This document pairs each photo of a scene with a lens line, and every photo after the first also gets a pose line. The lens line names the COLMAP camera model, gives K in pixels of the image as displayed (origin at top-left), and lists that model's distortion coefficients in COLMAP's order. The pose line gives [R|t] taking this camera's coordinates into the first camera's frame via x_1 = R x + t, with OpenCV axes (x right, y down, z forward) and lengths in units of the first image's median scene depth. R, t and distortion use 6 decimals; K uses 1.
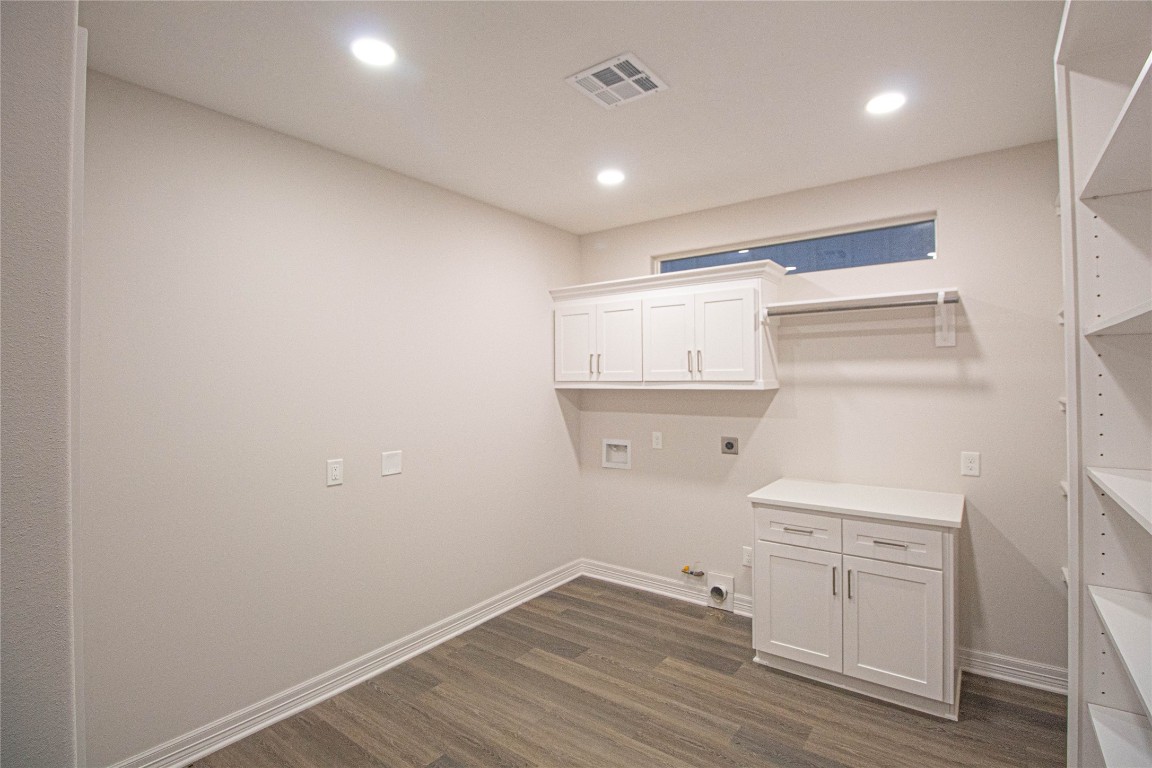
lens RADIAL K [[537.3, 0, 568.9], [0, 537.3, 367.5], [0, 0, 1]] dist [-0.000590, -0.000727]
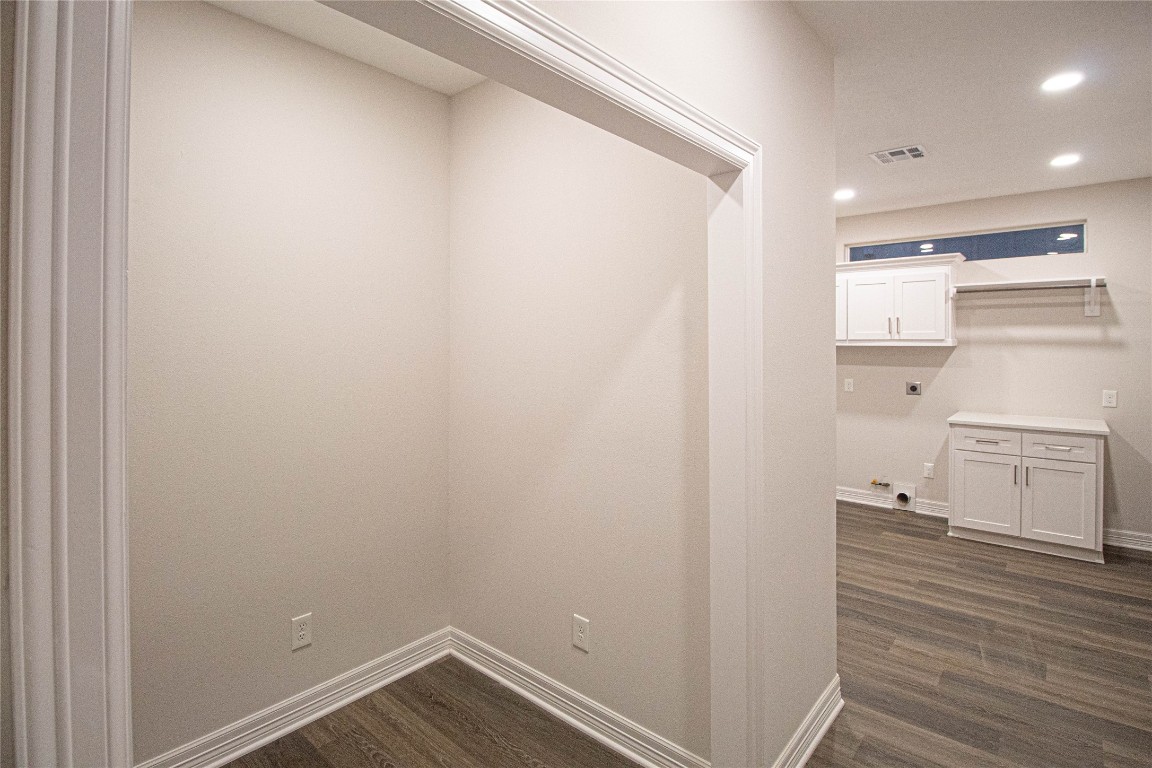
lens RADIAL K [[565.3, 0, 577.0], [0, 565.3, 335.8], [0, 0, 1]] dist [-0.004662, -0.001585]
pose [[0.998290, 0.008060, -0.057899, -0.534362], [-0.007461, 0.999916, 0.010561, 0.006679], [0.057979, -0.010111, 0.998267, -0.525591]]
